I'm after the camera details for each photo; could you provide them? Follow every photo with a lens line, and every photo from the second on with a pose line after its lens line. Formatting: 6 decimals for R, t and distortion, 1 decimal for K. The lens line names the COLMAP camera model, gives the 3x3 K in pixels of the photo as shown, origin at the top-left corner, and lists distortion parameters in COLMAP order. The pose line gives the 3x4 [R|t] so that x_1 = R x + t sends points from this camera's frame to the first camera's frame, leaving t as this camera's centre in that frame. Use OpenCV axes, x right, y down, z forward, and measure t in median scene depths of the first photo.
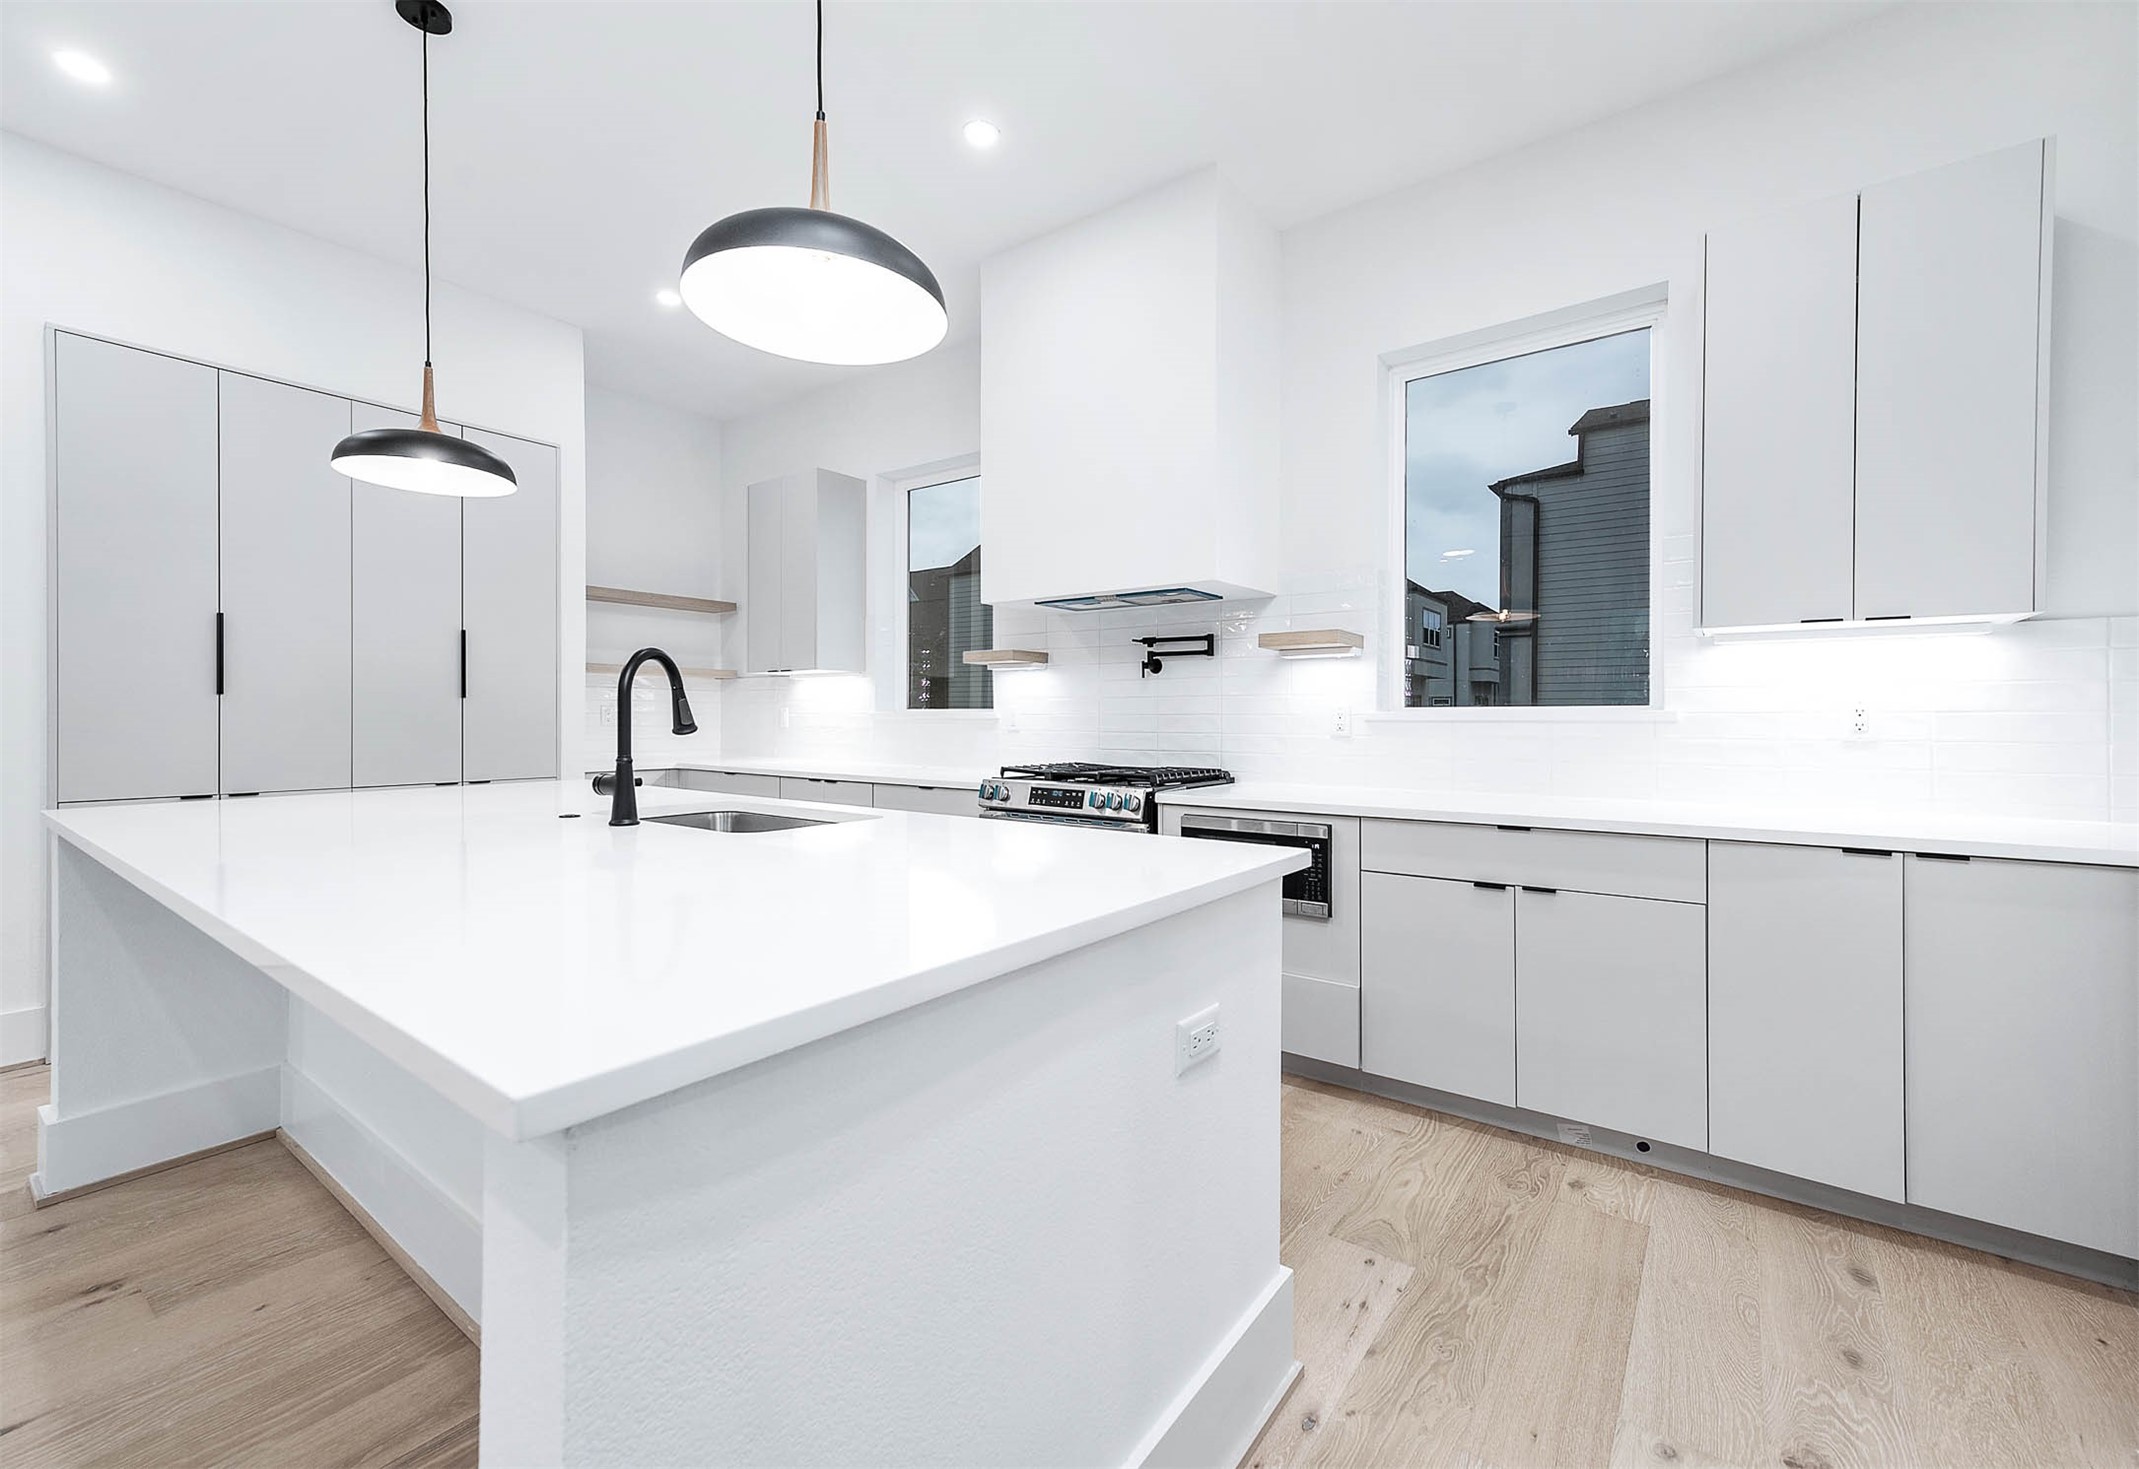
lens RADIAL K [[877.9, 0, 1087.3], [0, 877.9, 719.0], [0, 0, 1]] dist [0.017826, 0.000299]
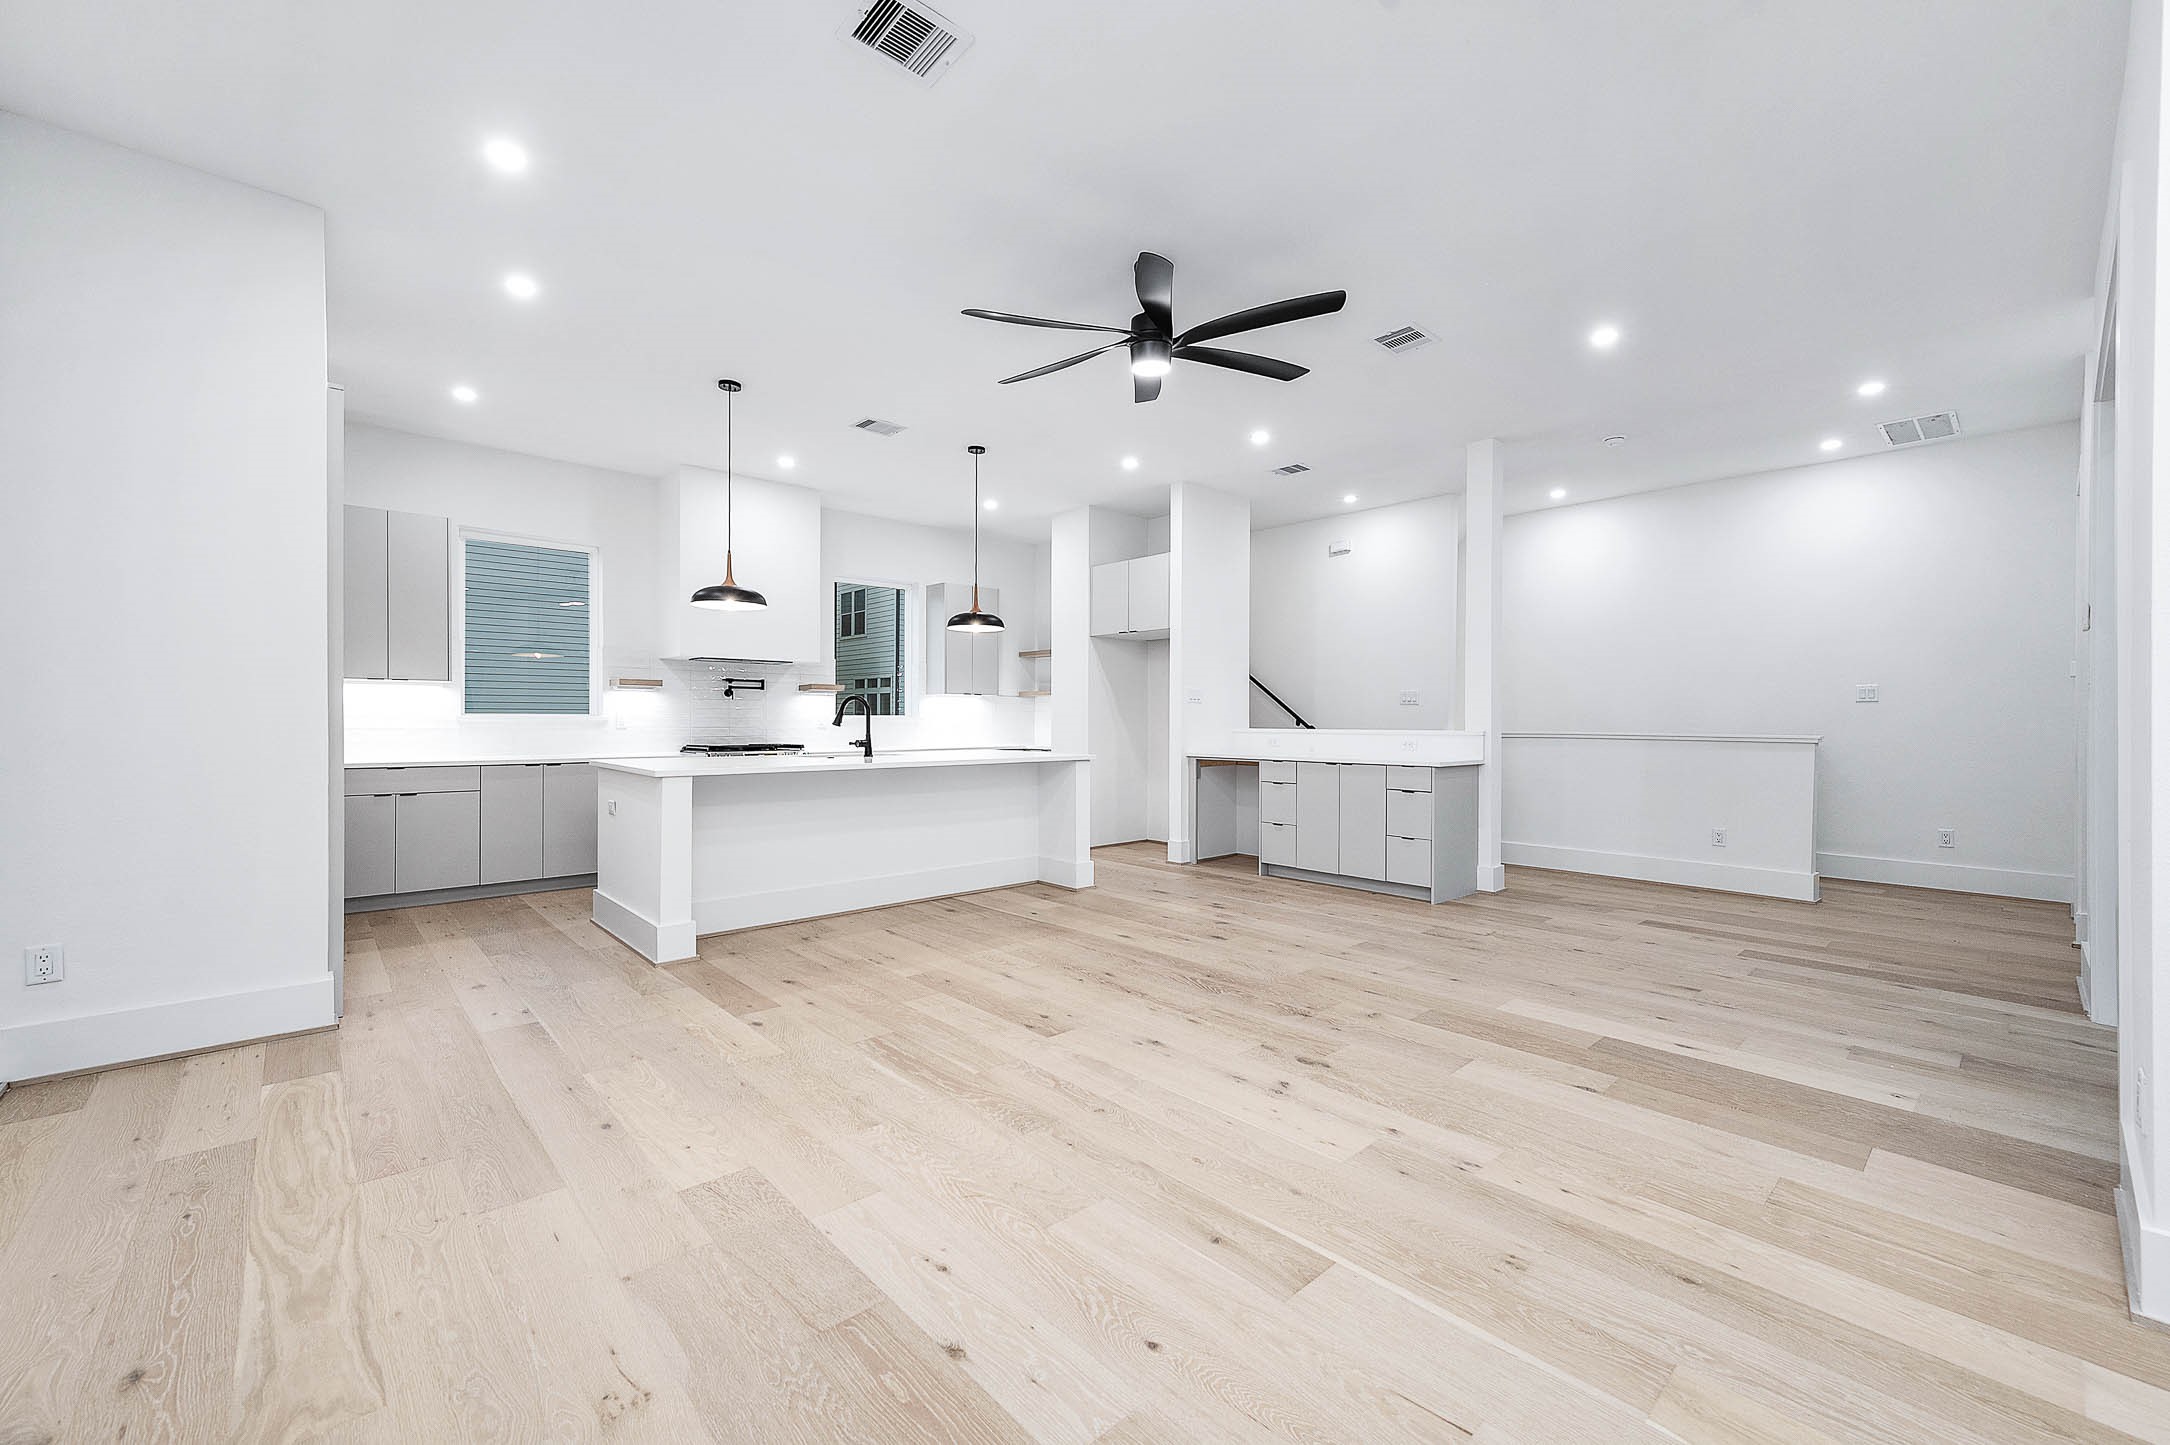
lens RADIAL K [[878.0, 0, 1092.5], [0, 878.0, 719.7], [0, 0, 1]] dist [0.005578, 0.000552]
pose [[0.193249, 0.000273, 0.981150, -1.859405], [0.002539, 0.999996, -0.000778, 0.000867], [-0.981146, 0.002642, 0.193248, -0.169484]]
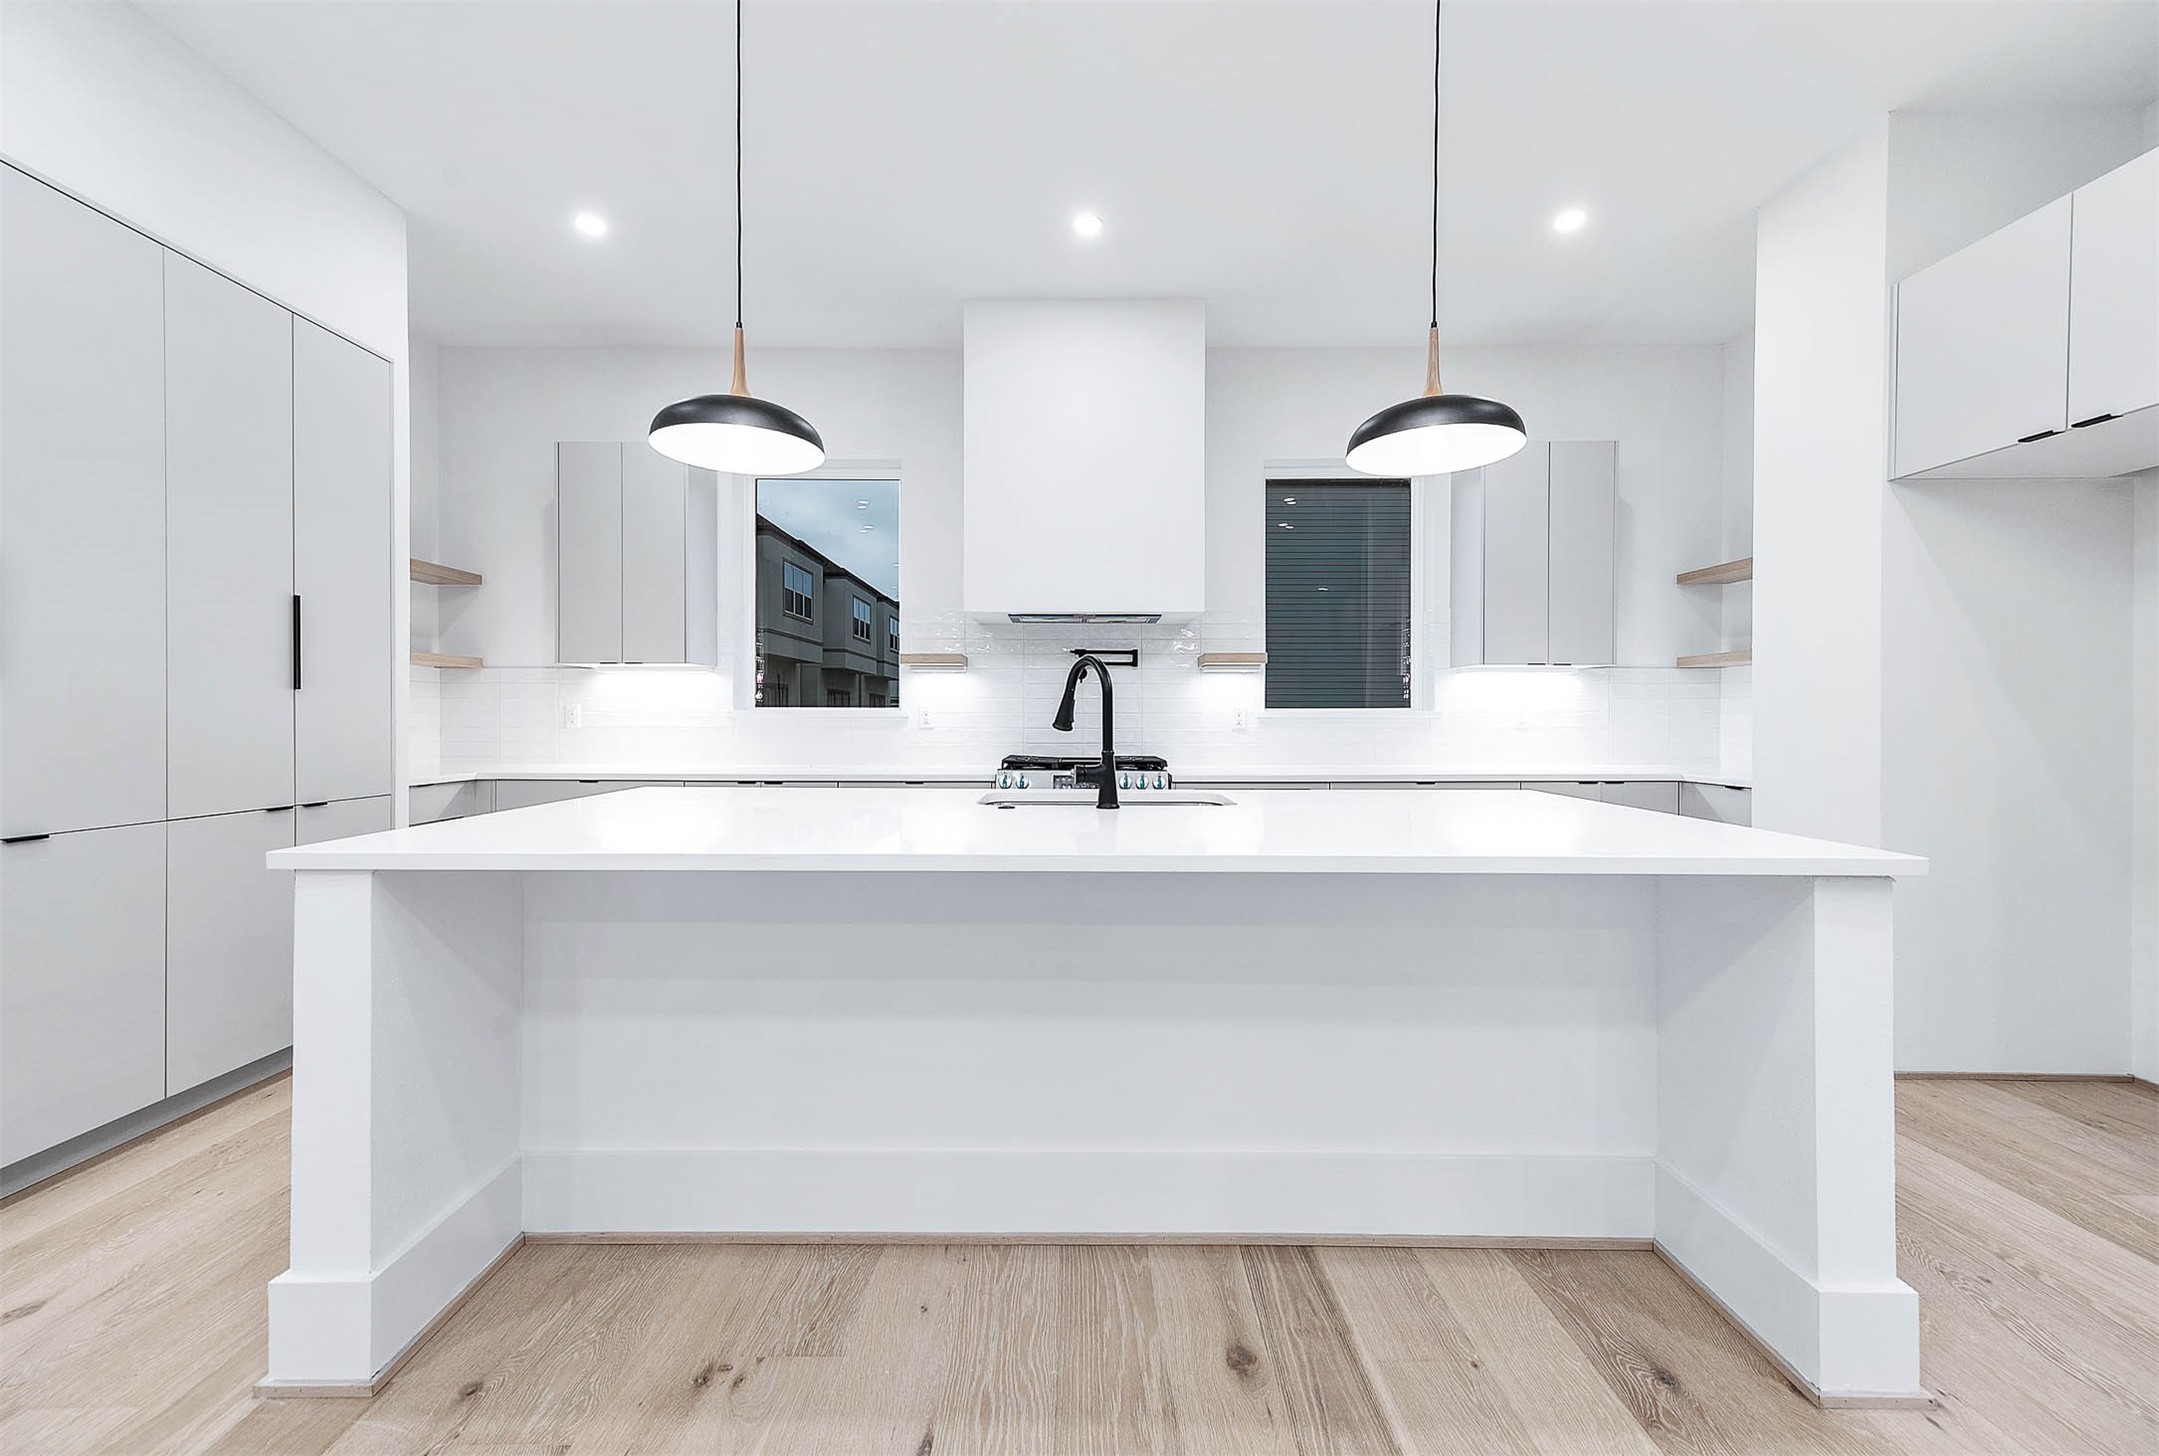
lens RADIAL K [[852.9, 0, 1070.7], [0, 852.9, 718.9], [0, 0, 1]] dist [0.010972, 0.000228]
pose [[0.807946, -0.002506, 0.589252, -0.701761], [0.001799, 0.999997, 0.001786, 0.000307], [-0.589254, -0.000383, 0.807948, 0.071273]]
